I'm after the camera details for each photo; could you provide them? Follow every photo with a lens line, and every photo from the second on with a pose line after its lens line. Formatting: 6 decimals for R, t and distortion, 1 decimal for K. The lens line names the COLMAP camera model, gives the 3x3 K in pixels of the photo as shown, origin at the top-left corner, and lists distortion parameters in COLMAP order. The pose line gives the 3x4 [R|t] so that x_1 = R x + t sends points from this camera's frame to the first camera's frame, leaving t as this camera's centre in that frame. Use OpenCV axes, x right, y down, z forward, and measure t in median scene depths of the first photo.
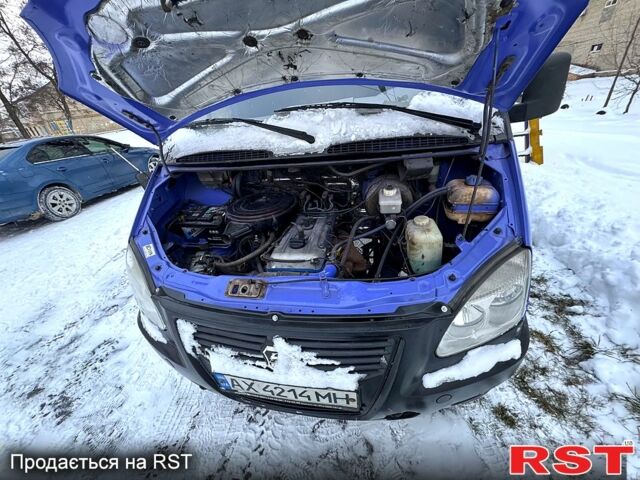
lens RADIAL K [[255.3, 0, 319.1], [0, 255.3, 243.9], [0, 0, 1]] dist [-0.001973, -0.000446]
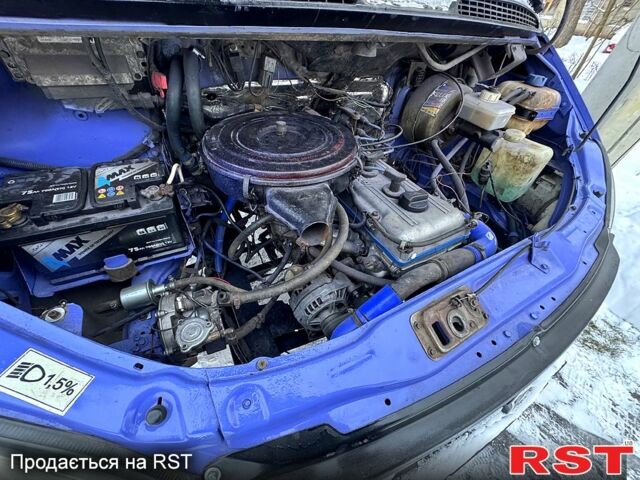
lens RADIAL K [[255.3, 0, 319.1], [0, 255.3, 243.9], [0, 0, 1]] dist [-0.001973, -0.000446]
pose [[0.755654, -0.334617, 0.563044, -0.447529], [0.201811, 0.936775, 0.285877, -0.086675], [-0.623105, -0.102396, 0.775407, 0.532854]]
